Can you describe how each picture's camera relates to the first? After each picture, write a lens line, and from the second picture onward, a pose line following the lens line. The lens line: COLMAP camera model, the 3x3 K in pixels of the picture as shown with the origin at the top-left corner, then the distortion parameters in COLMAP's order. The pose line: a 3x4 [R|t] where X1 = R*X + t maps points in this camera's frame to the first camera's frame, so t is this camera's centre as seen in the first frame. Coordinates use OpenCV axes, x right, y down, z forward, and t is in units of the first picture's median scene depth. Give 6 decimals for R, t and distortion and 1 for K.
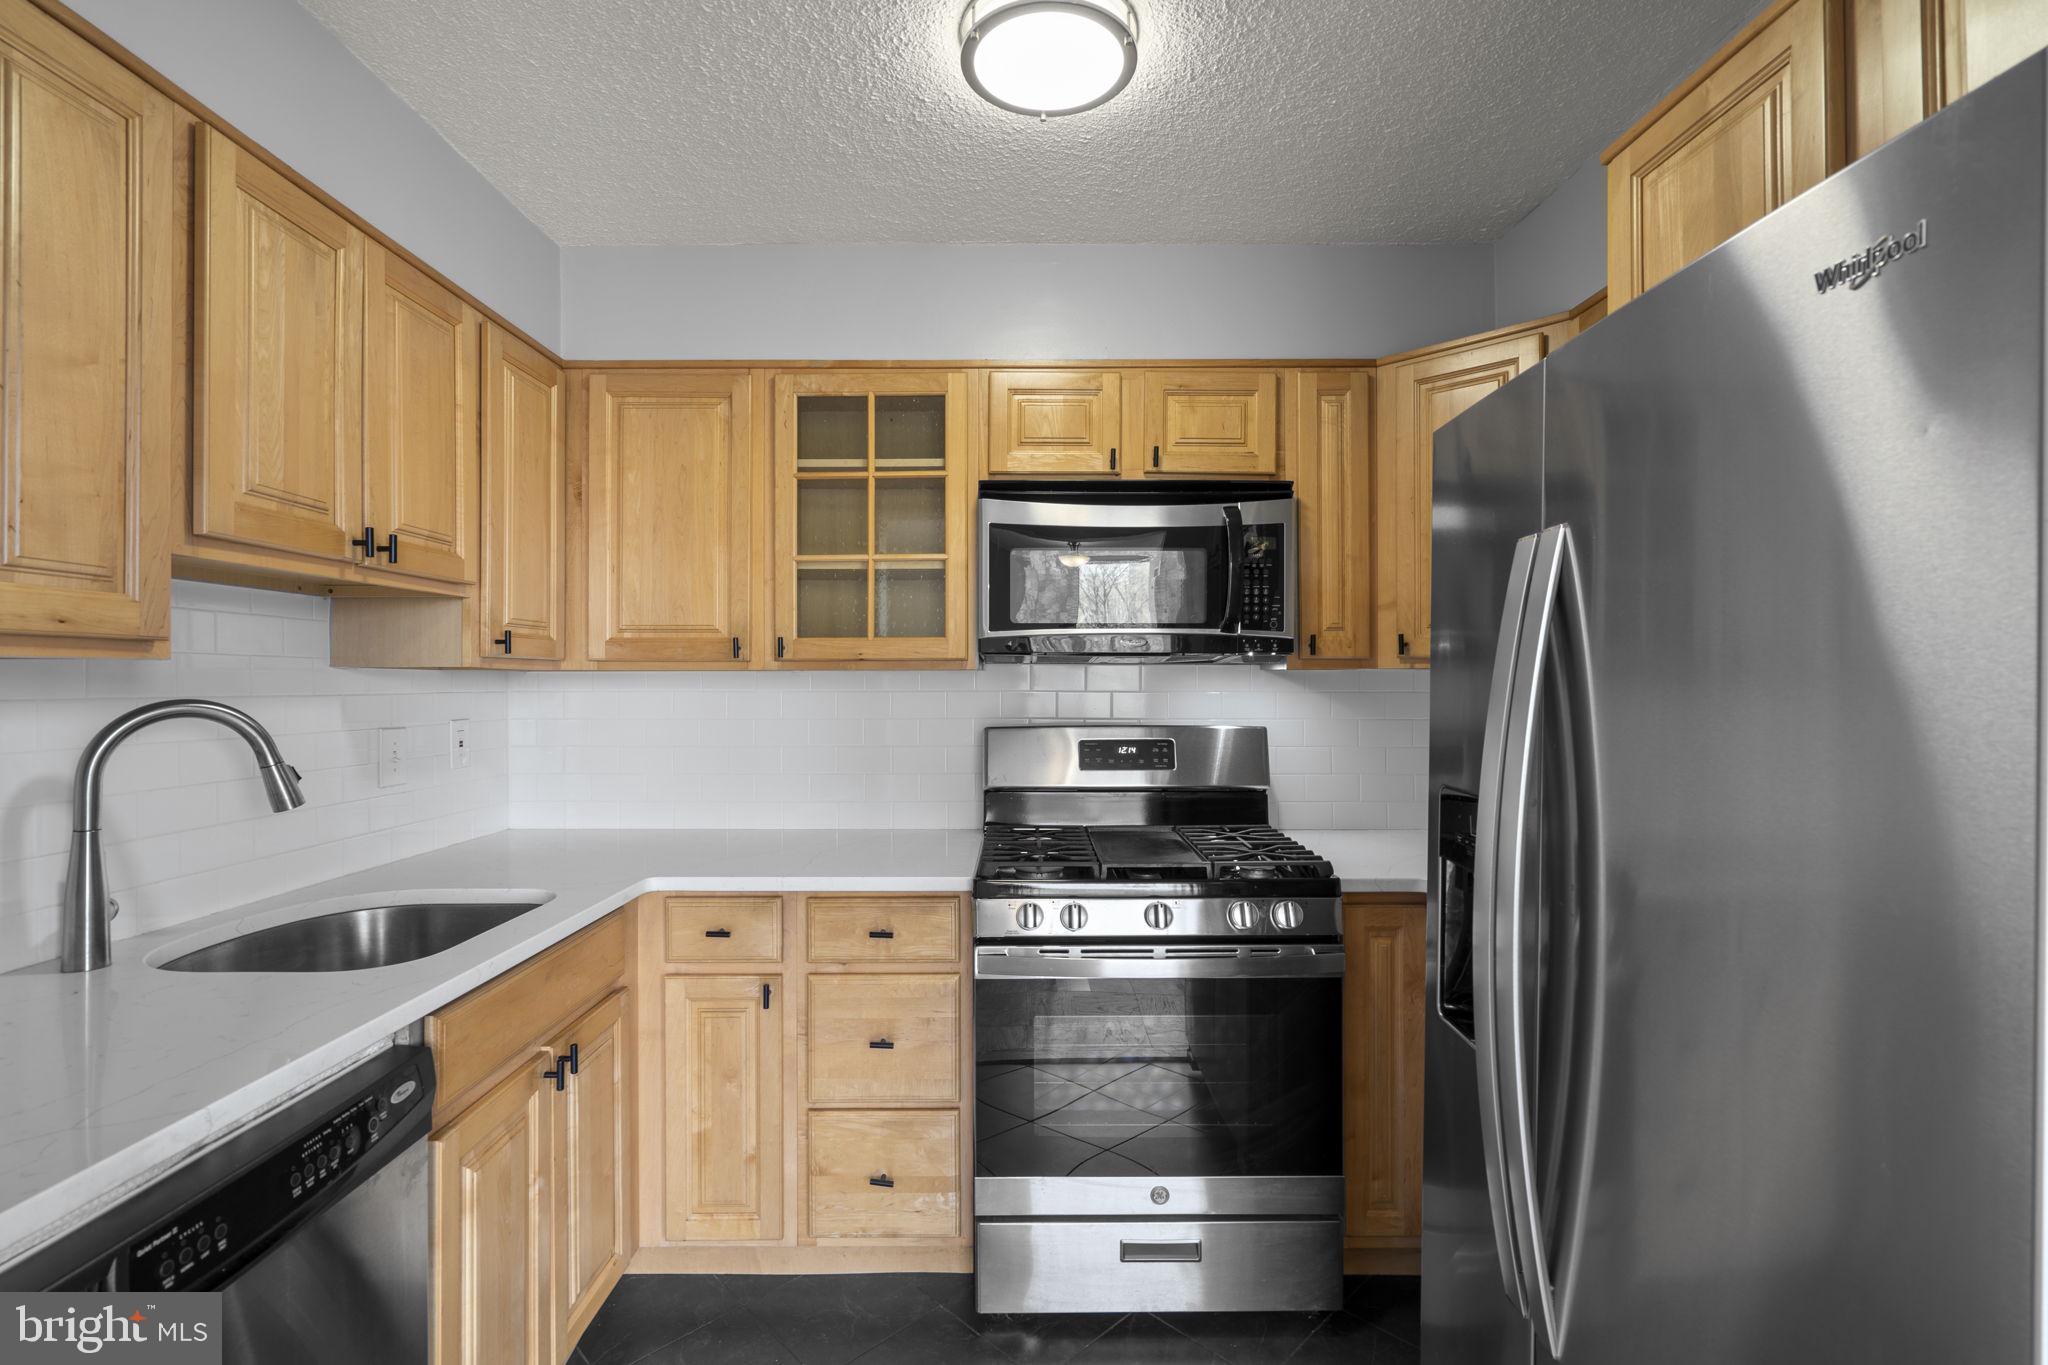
lens RADIAL K [[940.8, 0, 1020.2], [0, 940.8, 681.2], [0, 0, 1]] dist [0.005719, 0.003447]
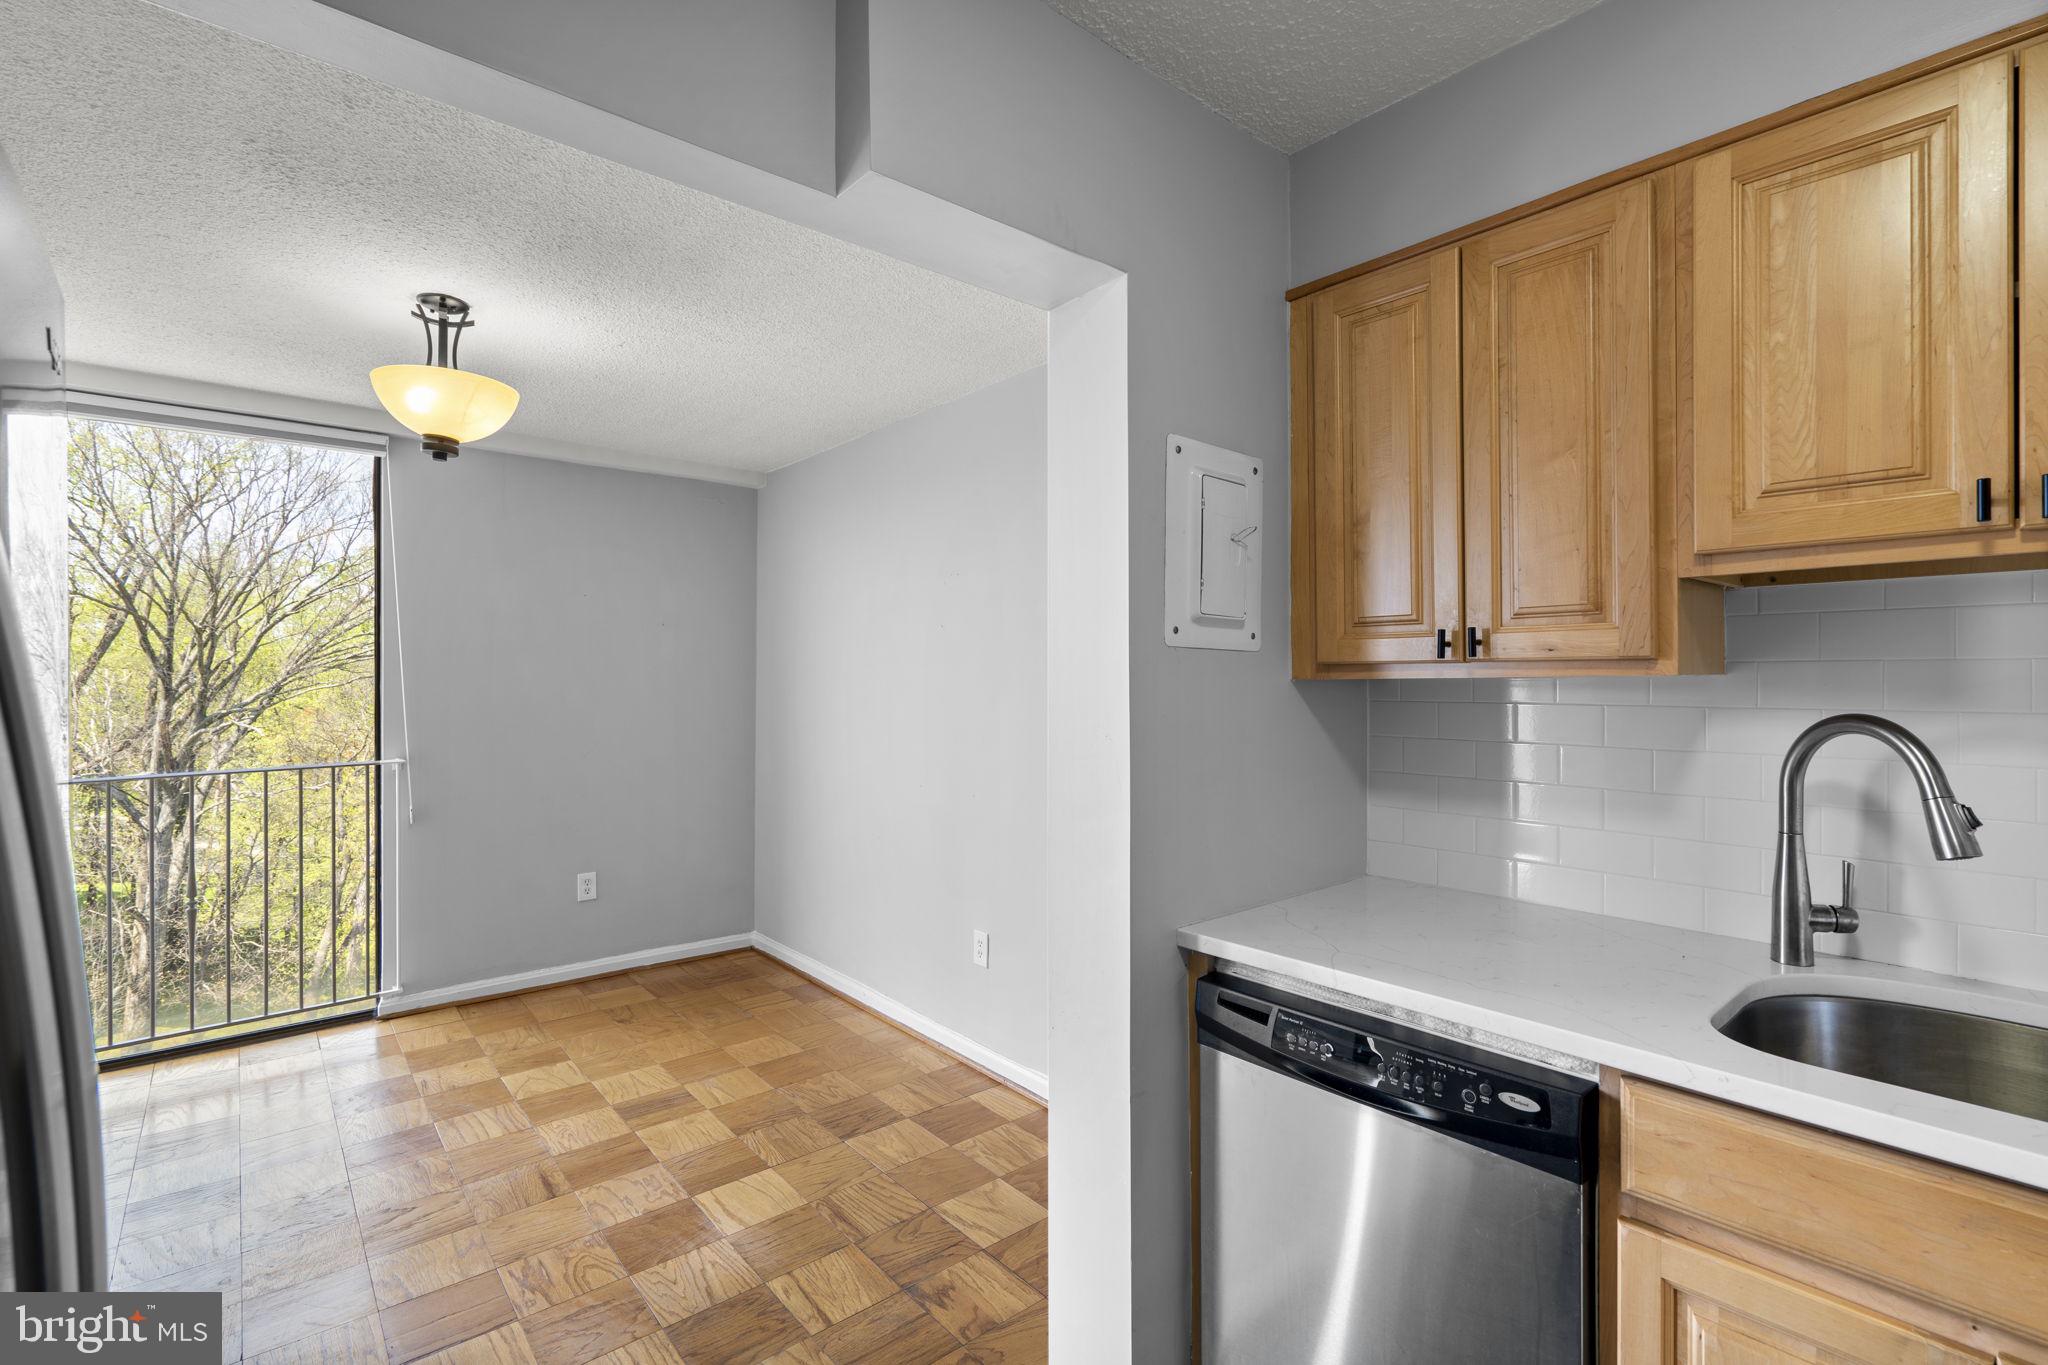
lens RADIAL K [[936.3, 0, 1017.6], [0, 936.3, 680.9], [0, 0, 1]] dist [-0.001571, -0.000669]
pose [[-0.770563, 0.004758, -0.637346, 0.202970], [0.007045, 0.999975, -0.001053, -0.010392], [0.637325, -0.005302, -0.770577, 0.725537]]
